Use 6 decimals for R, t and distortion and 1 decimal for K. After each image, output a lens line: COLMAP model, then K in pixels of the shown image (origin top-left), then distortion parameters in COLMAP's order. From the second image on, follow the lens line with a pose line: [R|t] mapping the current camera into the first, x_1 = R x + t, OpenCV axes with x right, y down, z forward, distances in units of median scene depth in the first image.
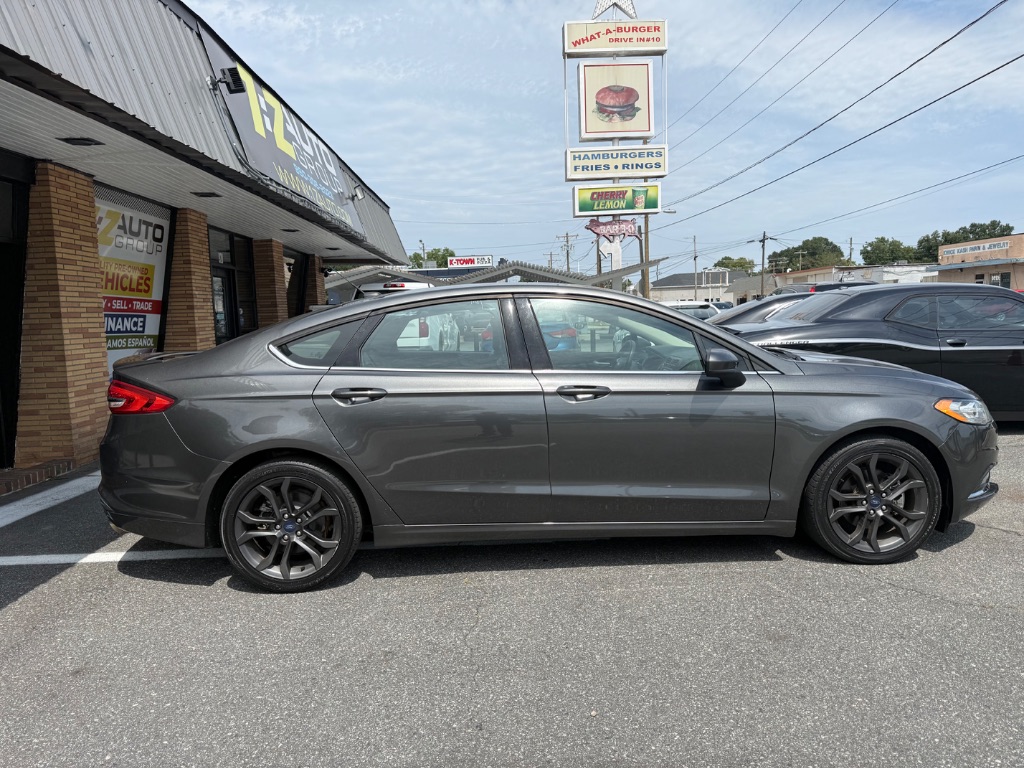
lens RADIAL K [[721.5, 0, 509.7], [0, 721.5, 389.4], [0, 0, 1]] dist [0.034966, -0.042005]
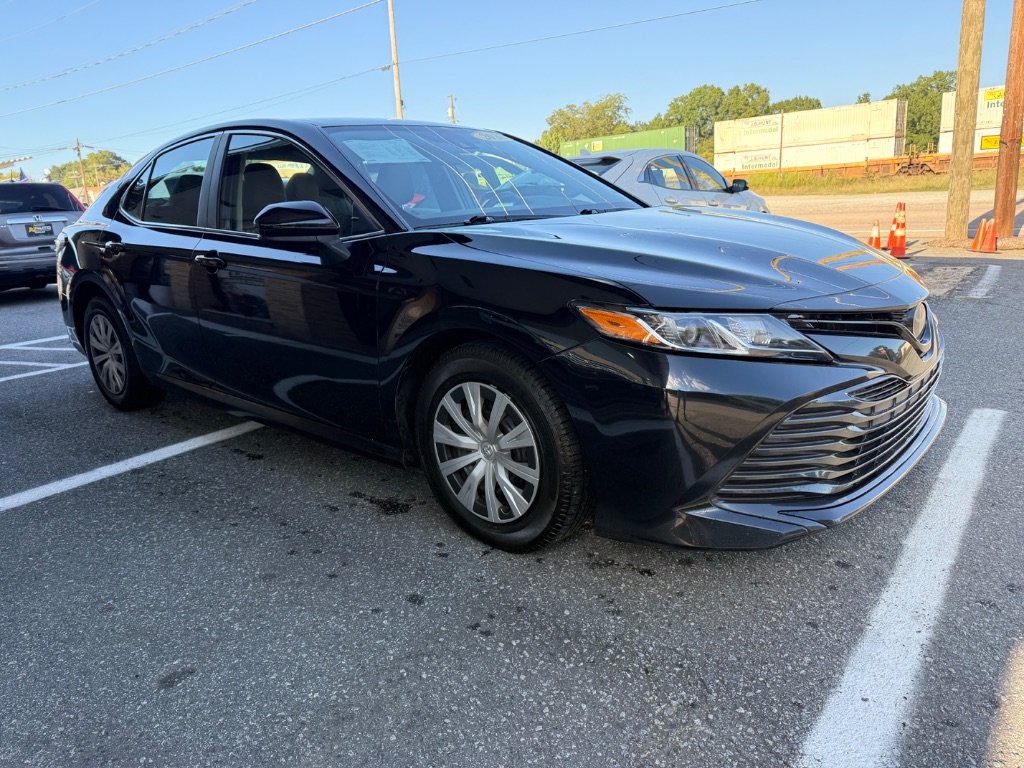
lens RADIAL K [[721.5, 0, 511.6], [0, 721.5, 385.5], [0, 0, 1]] dist [0.034966, -0.042005]
pose [[0.623973, -0.201304, 0.755072, -0.383778], [0.122728, 0.979504, 0.159719, 0.034582], [-0.771748, -0.006992, 0.635890, 0.091281]]
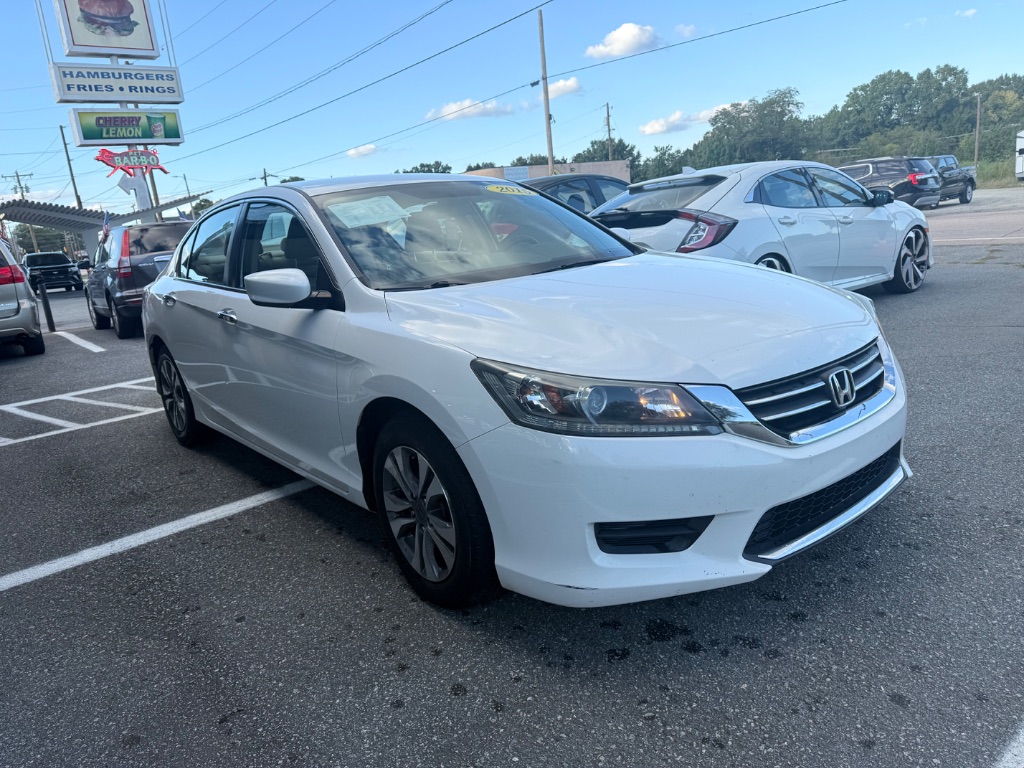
lens RADIAL K [[721.5, 0, 504.5], [0, 721.5, 383.0], [0, 0, 1]] dist [0.034966, -0.042005]
pose [[0.780273, -0.182809, 0.598125, -0.285265], [0.141354, 0.983130, 0.116081, 0.016601], [-0.609256, -0.006028, 0.792951, 0.080592]]
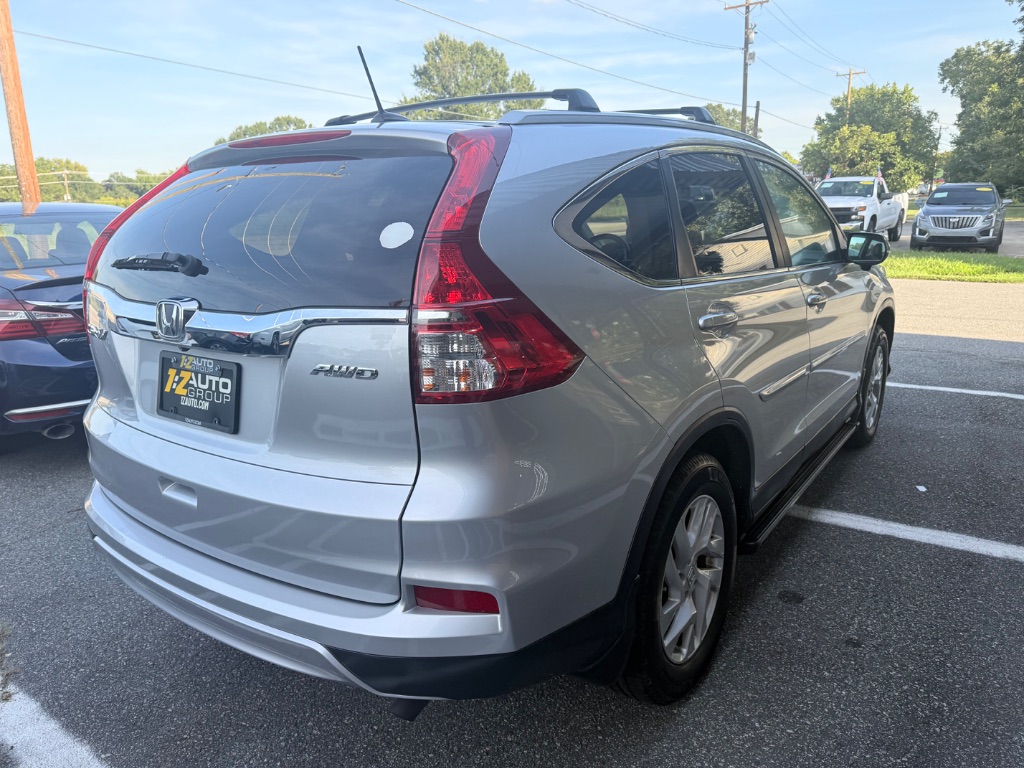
lens RADIAL K [[721.5, 0, 519.6], [0, 721.5, 397.8], [0, 0, 1]] dist [0.034966, -0.042005]
pose [[-0.828312, -0.095315, 0.552100, -0.243643], [0.109235, 0.939037, 0.326001, -0.090312], [-0.549515, 0.330339, -0.767404, 0.822262]]
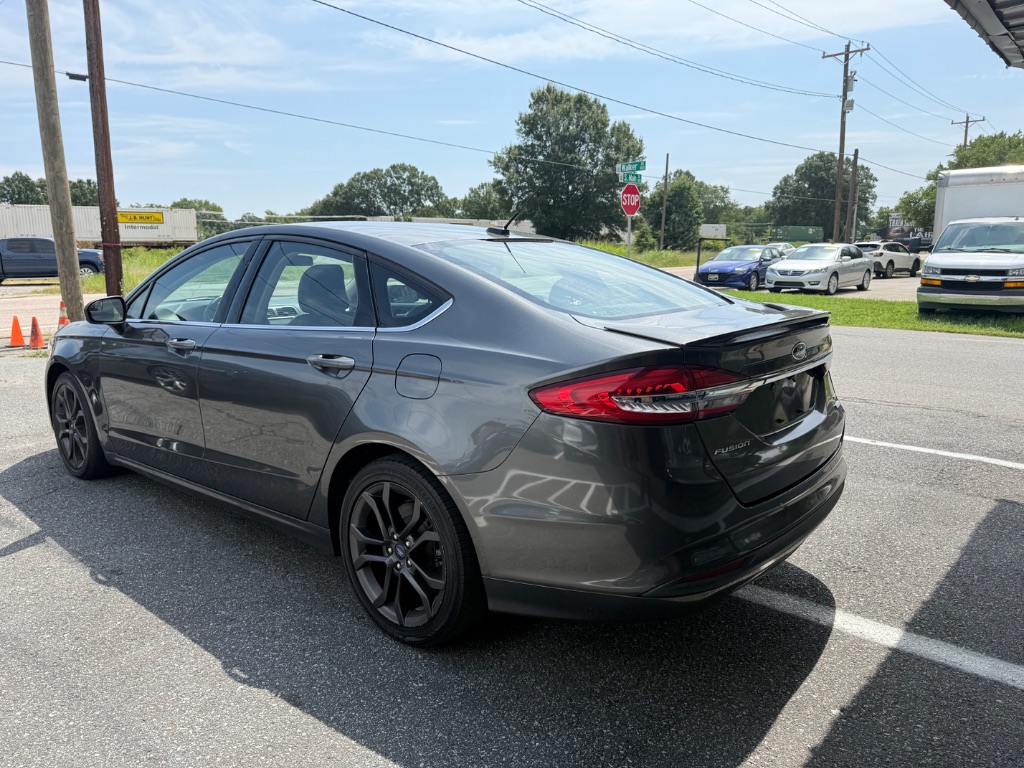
lens RADIAL K [[721.5, 0, 514.4], [0, 721.5, 391.6], [0, 0, 1]] dist [0.034966, -0.042005]
pose [[-0.738744, -0.096252, 0.667078, -0.344538], [0.099166, 0.963455, 0.248837, -0.073184], [-0.666651, 0.249978, -0.702202, 0.748796]]
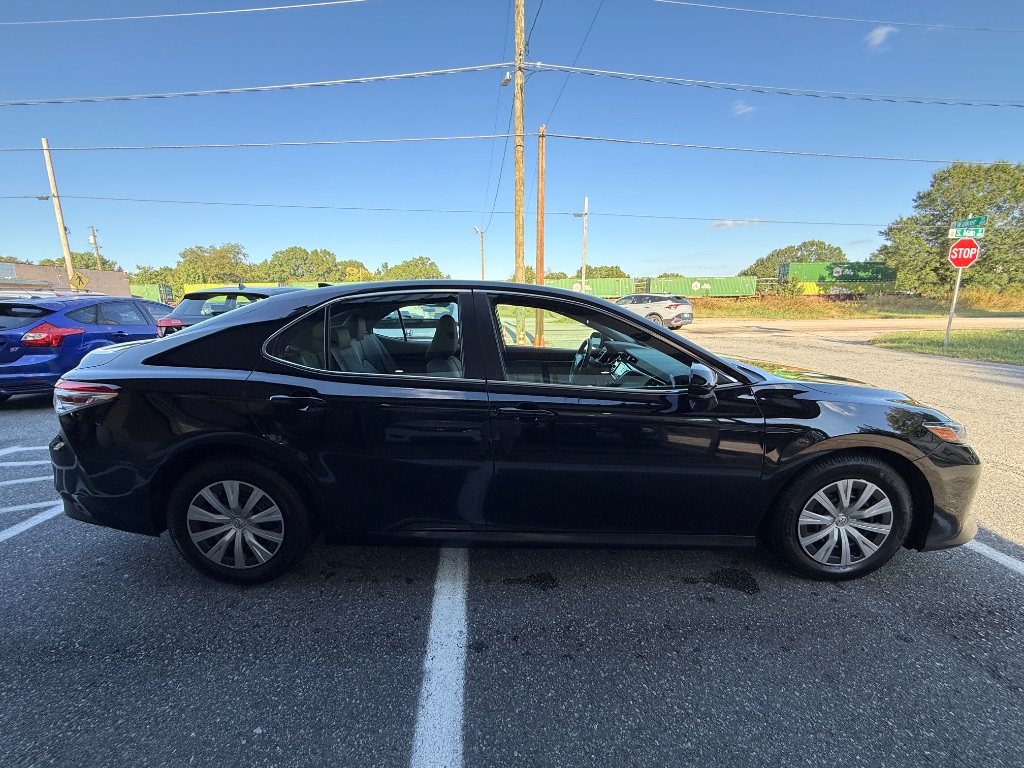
lens RADIAL K [[407.0, 0, 507.1], [0, 407.0, 382.6], [0, 0, 1]] dist [0.000289, -0.000068]
pose [[-0.050088, -0.161009, 0.985681, -0.400855], [0.116671, 0.979219, 0.165883, -0.034893], [-0.991907, 0.123310, -0.030262, 0.432985]]
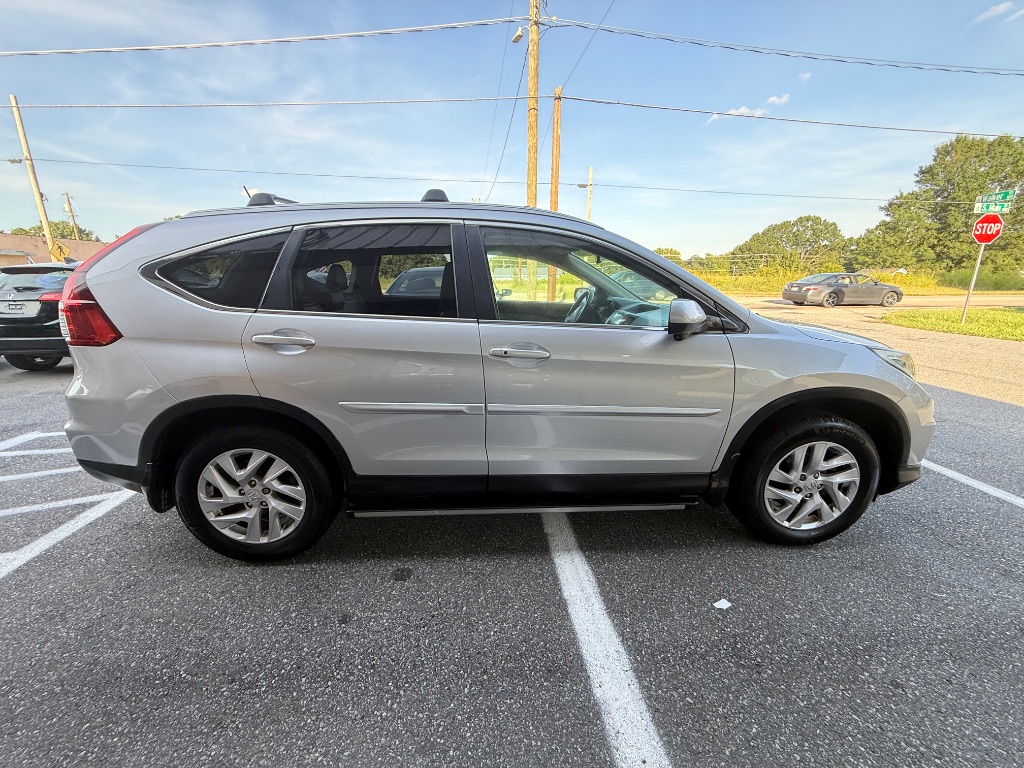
lens RADIAL K [[407.0, 0, 507.2], [0, 407.0, 382.6], [0, 0, 1]] dist [0.000289, -0.000068]
pose [[-0.070209, -0.219363, 0.973114, -0.367707], [0.111128, 0.967729, 0.226167, -0.042909], [-0.991323, 0.124019, -0.043566, 0.501865]]
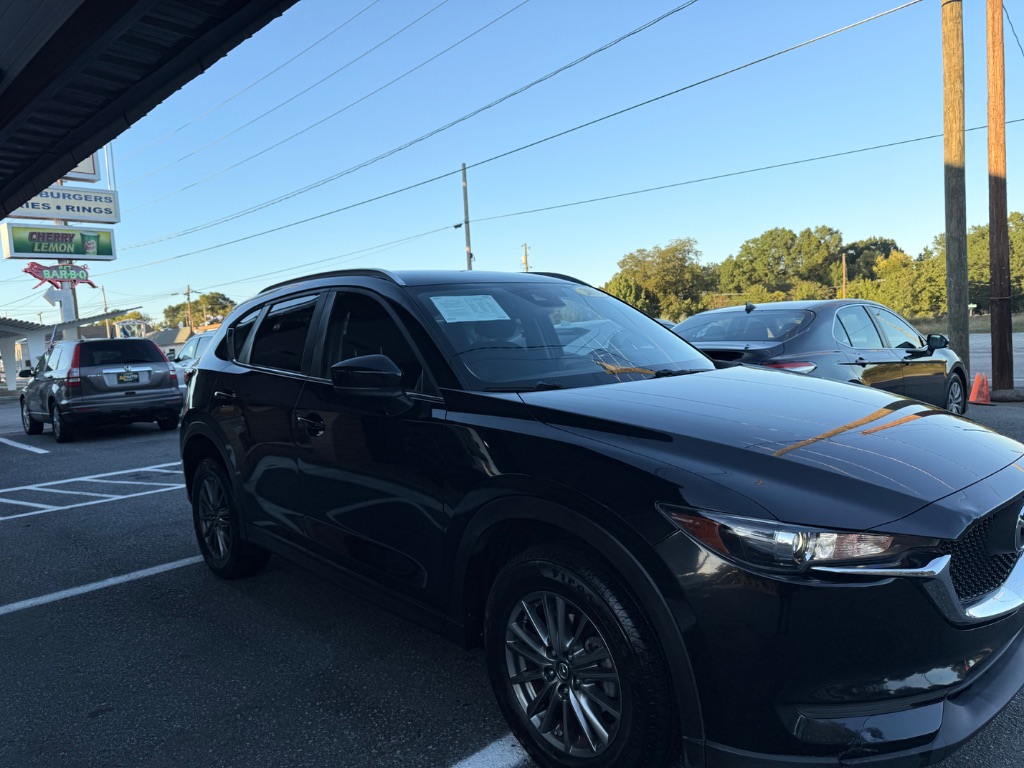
lens RADIAL K [[721.5, 0, 511.7], [0, 721.5, 390.6], [0, 0, 1]] dist [0.034966, -0.042005]
pose [[0.703325, -0.061485, 0.708204, -0.393967], [0.112153, 0.993373, -0.025137, 0.024966], [-0.701966, 0.097107, 0.705560, -0.062425]]
